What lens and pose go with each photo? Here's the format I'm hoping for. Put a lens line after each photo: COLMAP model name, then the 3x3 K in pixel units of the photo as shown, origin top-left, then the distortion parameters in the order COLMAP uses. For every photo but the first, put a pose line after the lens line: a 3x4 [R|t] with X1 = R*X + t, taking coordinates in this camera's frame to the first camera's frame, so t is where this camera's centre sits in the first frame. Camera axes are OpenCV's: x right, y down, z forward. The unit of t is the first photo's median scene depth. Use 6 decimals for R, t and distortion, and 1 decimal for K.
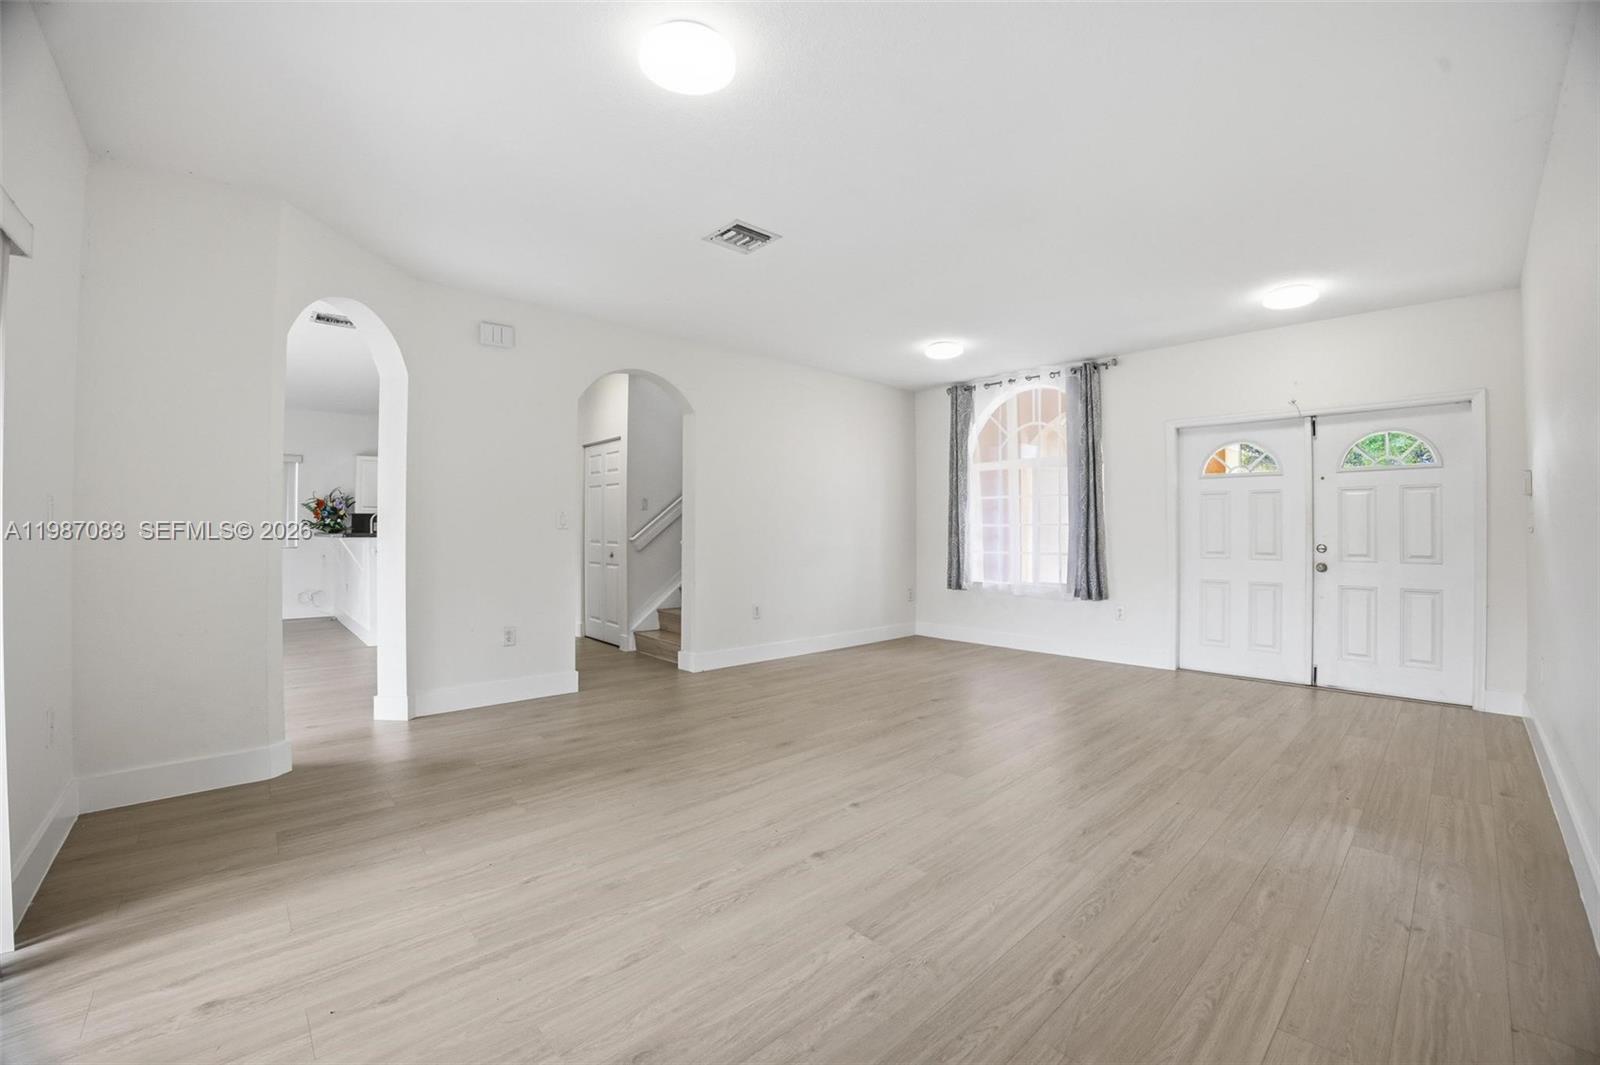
lens RADIAL K [[672.0, 0, 805.1], [0, 672.0, 528.7], [0, 0, 1]] dist [-0.057112, 0.000167]
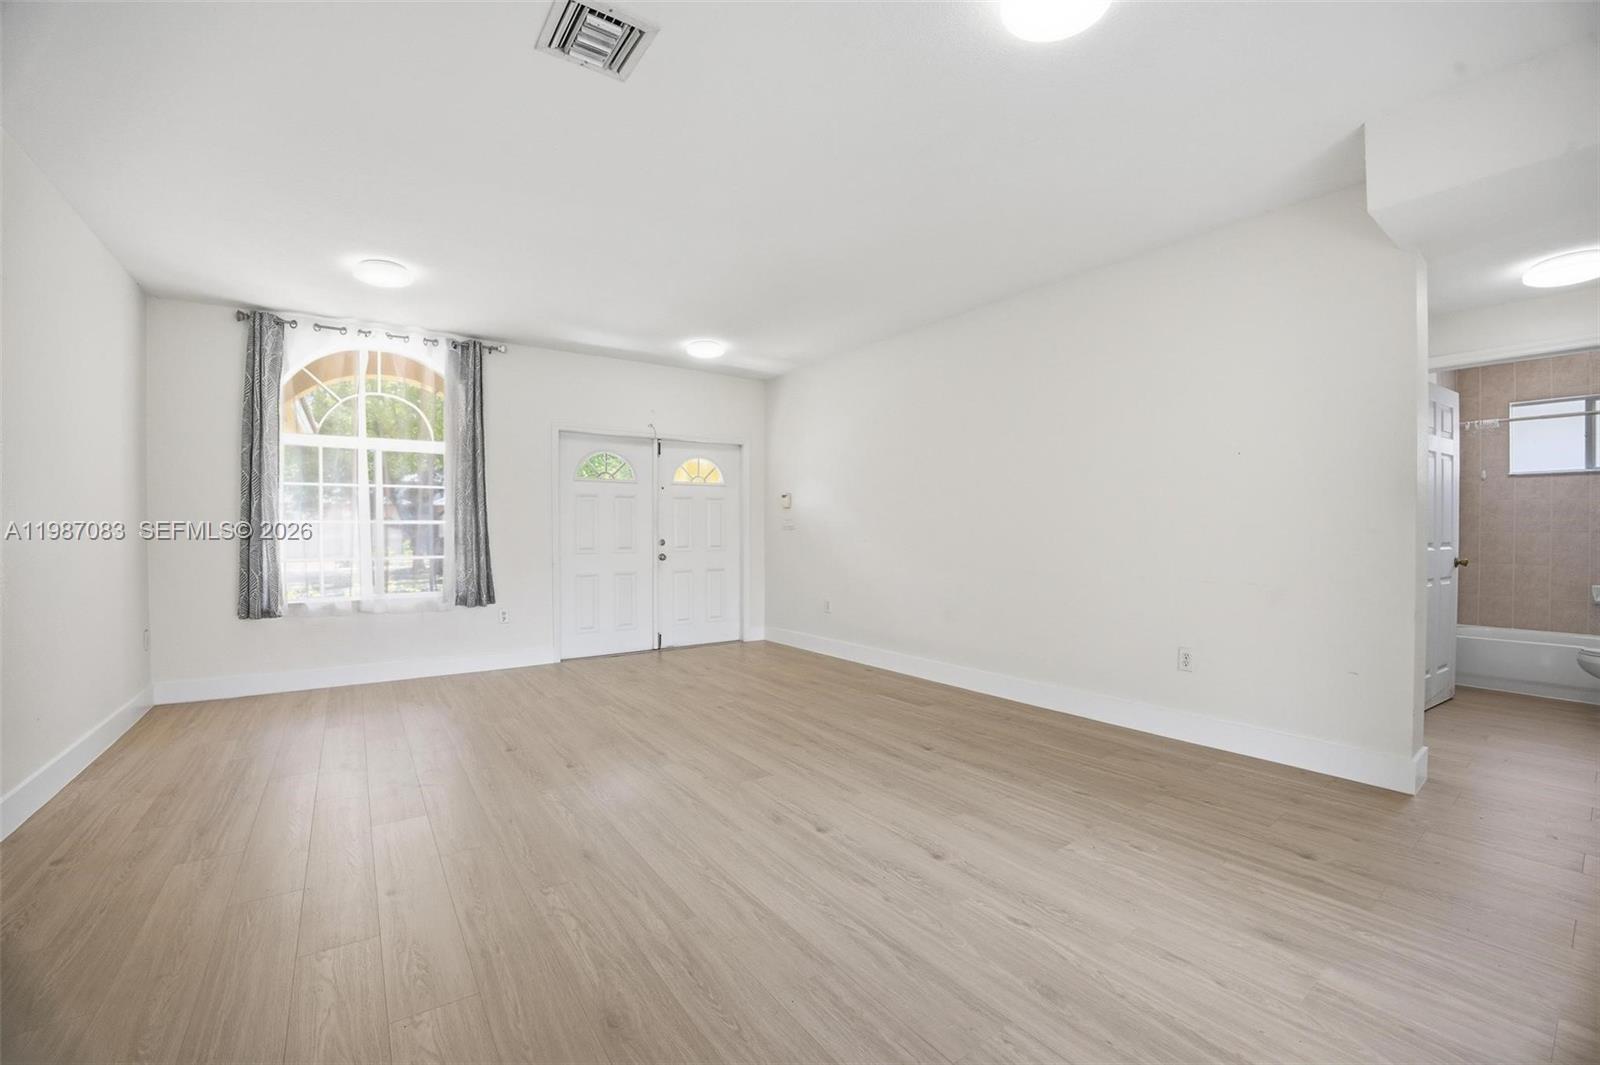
lens RADIAL K [[672.0, 0, 805.1], [0, 672.0, 528.7], [0, 0, 1]] dist [-0.057112, 0.000167]
pose [[0.101124, -0.000710, 0.994874, -0.438339], [0.000264, 1.000000, 0.000687, 0.002323], [-0.994874, 0.000193, 0.101124, 0.494182]]
